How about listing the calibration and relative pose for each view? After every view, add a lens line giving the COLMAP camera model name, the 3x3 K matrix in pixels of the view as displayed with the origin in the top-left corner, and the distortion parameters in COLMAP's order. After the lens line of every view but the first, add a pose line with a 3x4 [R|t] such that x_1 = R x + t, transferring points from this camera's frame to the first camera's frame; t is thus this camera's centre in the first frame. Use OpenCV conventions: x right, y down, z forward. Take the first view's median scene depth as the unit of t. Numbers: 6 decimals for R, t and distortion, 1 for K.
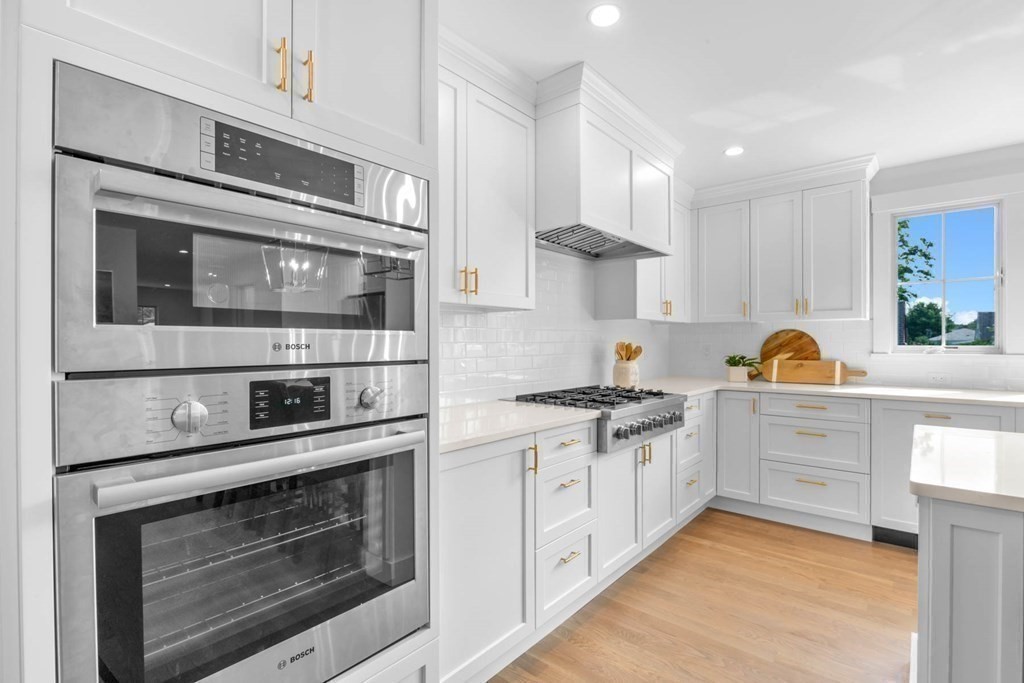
lens RADIAL K [[476.3, 0, 512.0], [0, 476.3, 341.5], [0, 0, 1]] dist [-0.021518, -0.000133]
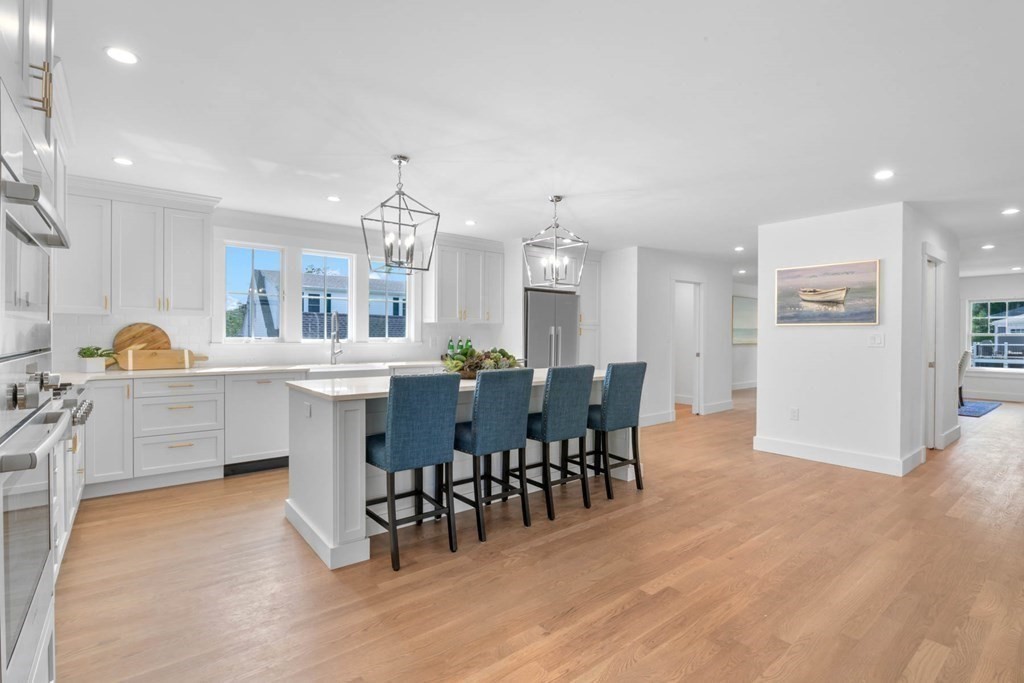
lens RADIAL K [[488.3, 0, 510.0], [0, 488.3, 329.0], [0, 0, 1]] dist [-0.013738, 0.000086]
pose [[0.186911, 0.017204, 0.982226, -0.537377], [-0.005867, 0.999848, -0.016396, 0.003578], [-0.982359, -0.002698, 0.186983, -0.115193]]
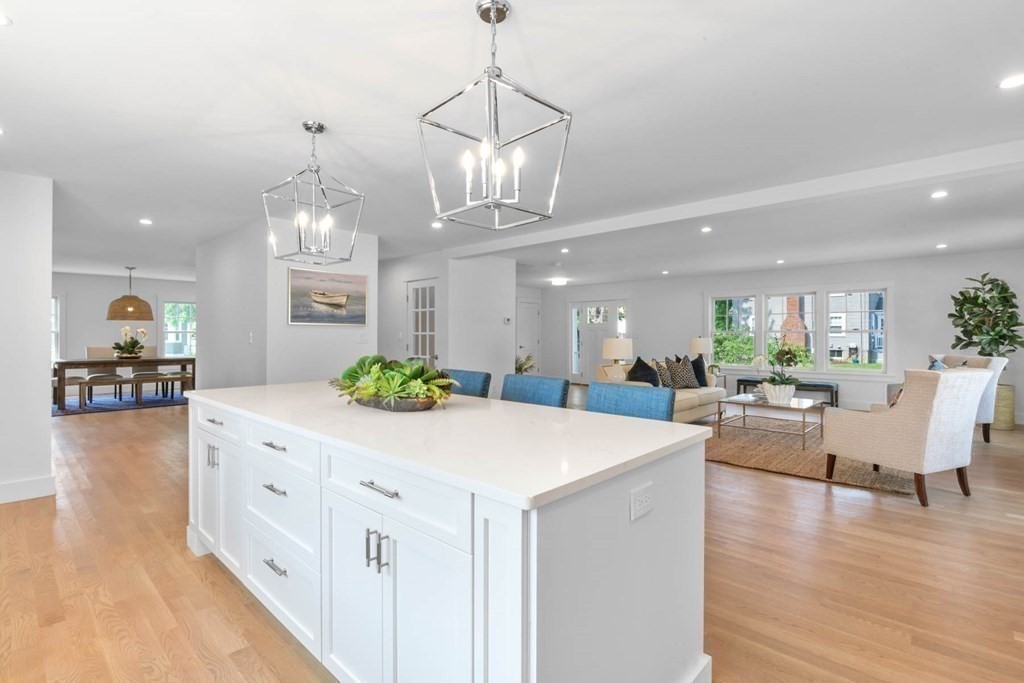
lens RADIAL K [[476.3, 0, 512.0], [0, 476.3, 341.5], [0, 0, 1]] dist [-0.021518, -0.000133]
pose [[-0.999283, -0.000969, 0.037849, 0.591053], [-0.000522, 0.999930, 0.011831, -0.001804], [-0.037858, 0.011803, -0.999213, 1.023393]]
